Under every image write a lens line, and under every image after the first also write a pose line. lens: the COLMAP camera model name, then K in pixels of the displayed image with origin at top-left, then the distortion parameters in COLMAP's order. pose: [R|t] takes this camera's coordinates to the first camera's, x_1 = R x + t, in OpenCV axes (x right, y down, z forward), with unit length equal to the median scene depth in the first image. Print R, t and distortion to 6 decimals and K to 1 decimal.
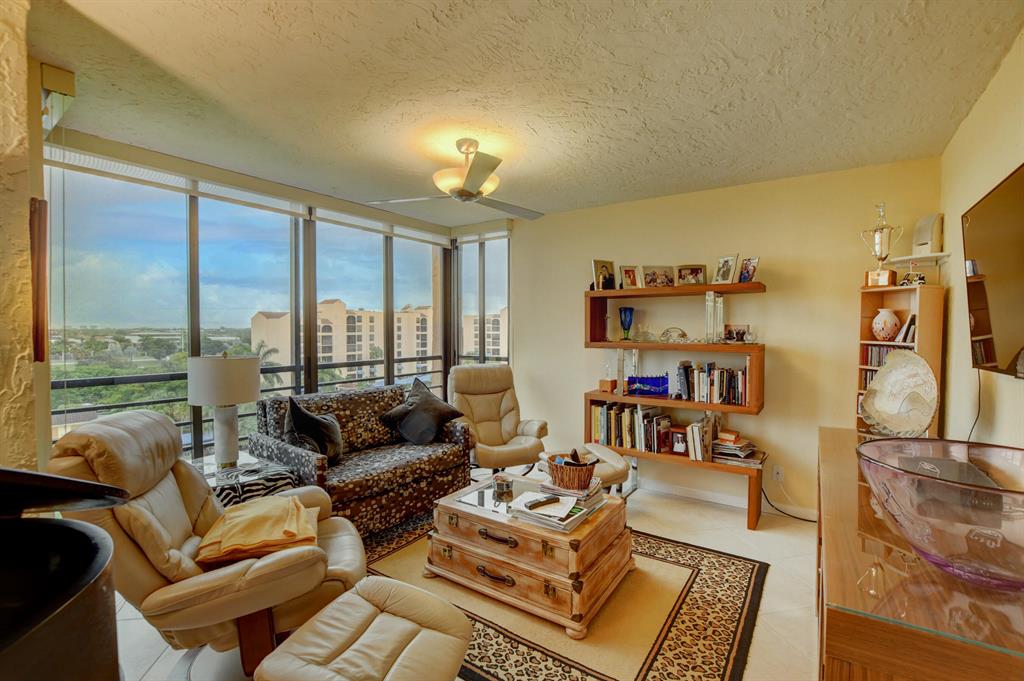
lens RADIAL K [[449.8, 0, 508.8], [0, 449.8, 342.9], [0, 0, 1]] dist [-0.032114, 0.003713]
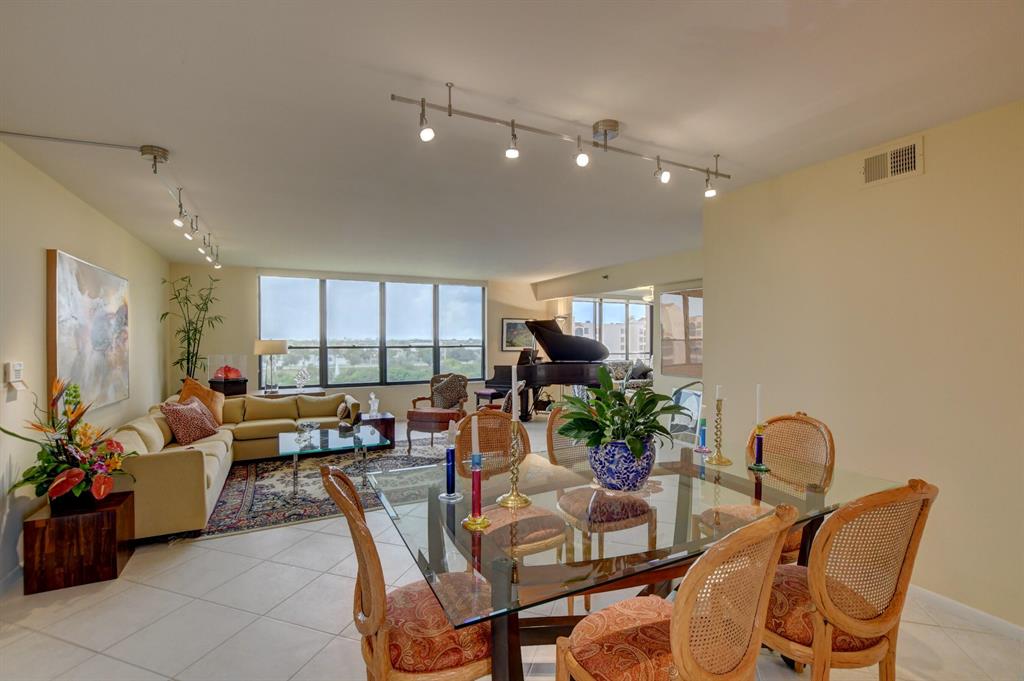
lens RADIAL K [[449.8, 0, 508.8], [0, 449.8, 342.9], [0, 0, 1]] dist [-0.032114, 0.003713]
pose [[0.877392, -0.001495, -0.479772, 0.422814], [-0.008742, 0.999779, -0.019104, 0.045441], [0.479694, 0.020956, 0.877185, -1.802098]]
